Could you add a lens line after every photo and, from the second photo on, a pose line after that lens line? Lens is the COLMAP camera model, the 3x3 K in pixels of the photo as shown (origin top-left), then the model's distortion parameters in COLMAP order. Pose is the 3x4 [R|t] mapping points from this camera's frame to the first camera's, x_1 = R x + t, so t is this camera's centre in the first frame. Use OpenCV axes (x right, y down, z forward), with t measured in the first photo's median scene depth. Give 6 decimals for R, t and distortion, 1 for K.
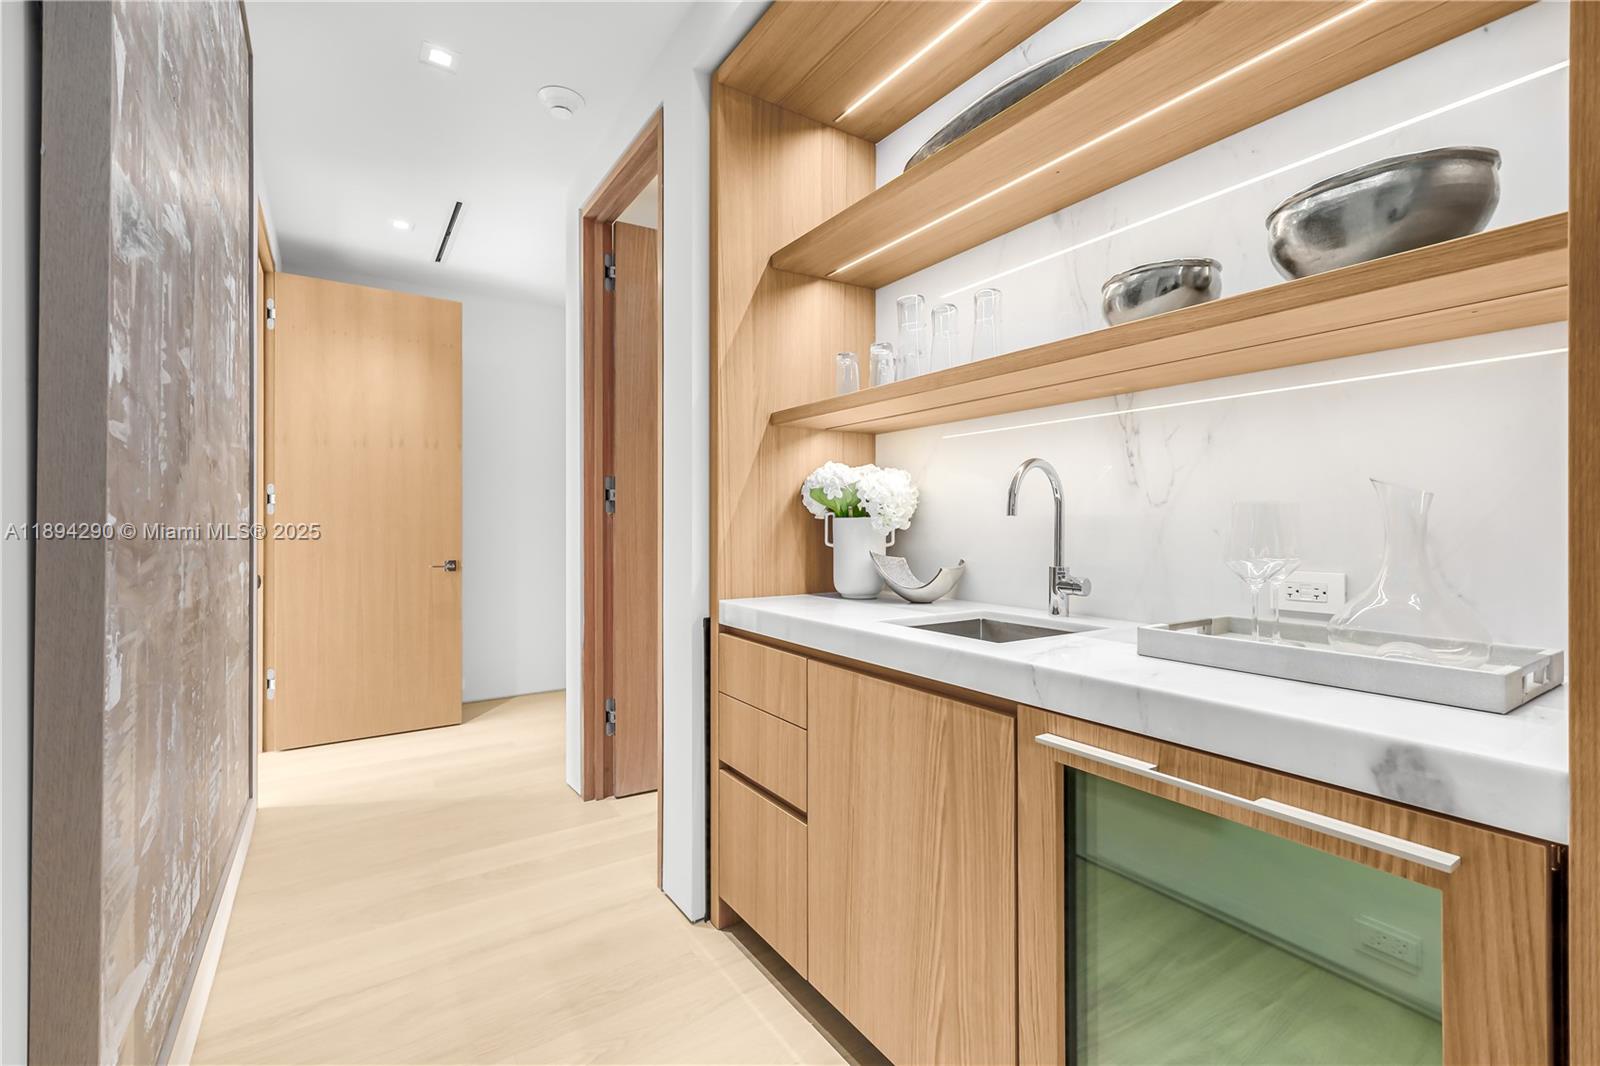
lens RADIAL K [[699.7, 0, 802.4], [0, 699.7, 522.8], [0, 0, 1]] dist [0.001012, 0.000063]
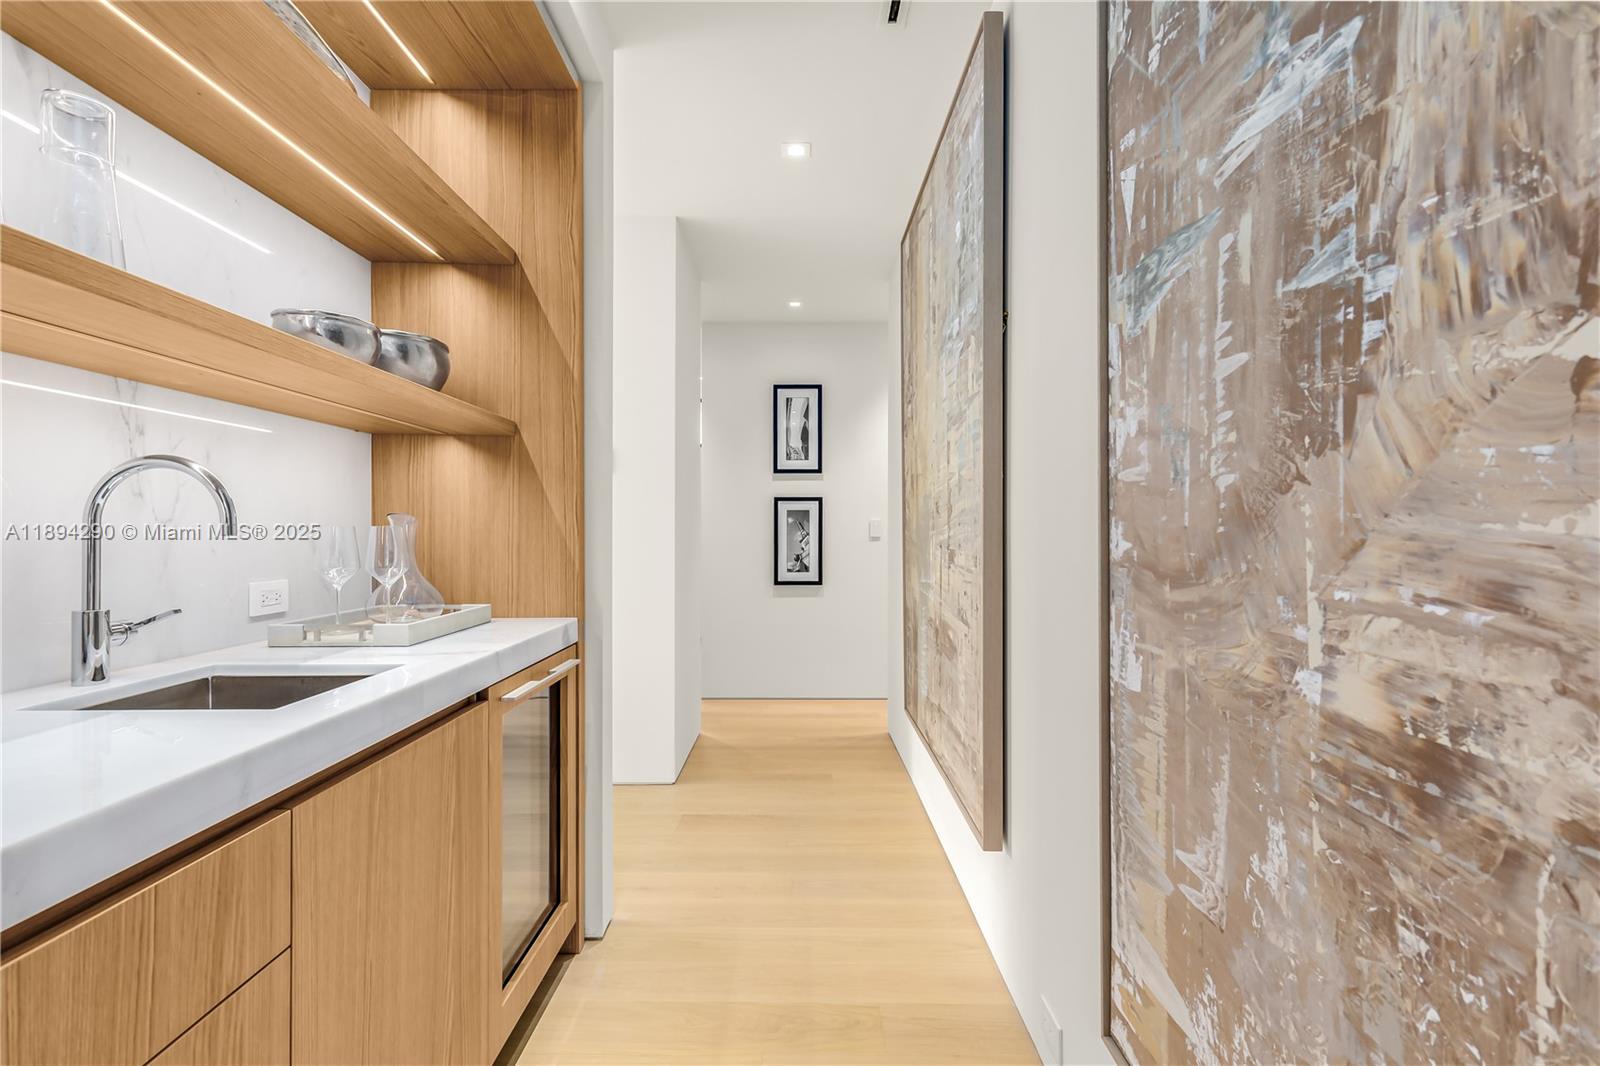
lens RADIAL K [[804.7, 0, 800.0], [0, 804.7, 533.0], [0, 0, 1]] dist [0.001606, 0.000015]
pose [[-0.841442, -0.000847, 0.540347, -0.673605], [-0.002285, 0.999995, -0.001991, -0.012159], [-0.540343, -0.002910, -0.841440, 1.370672]]
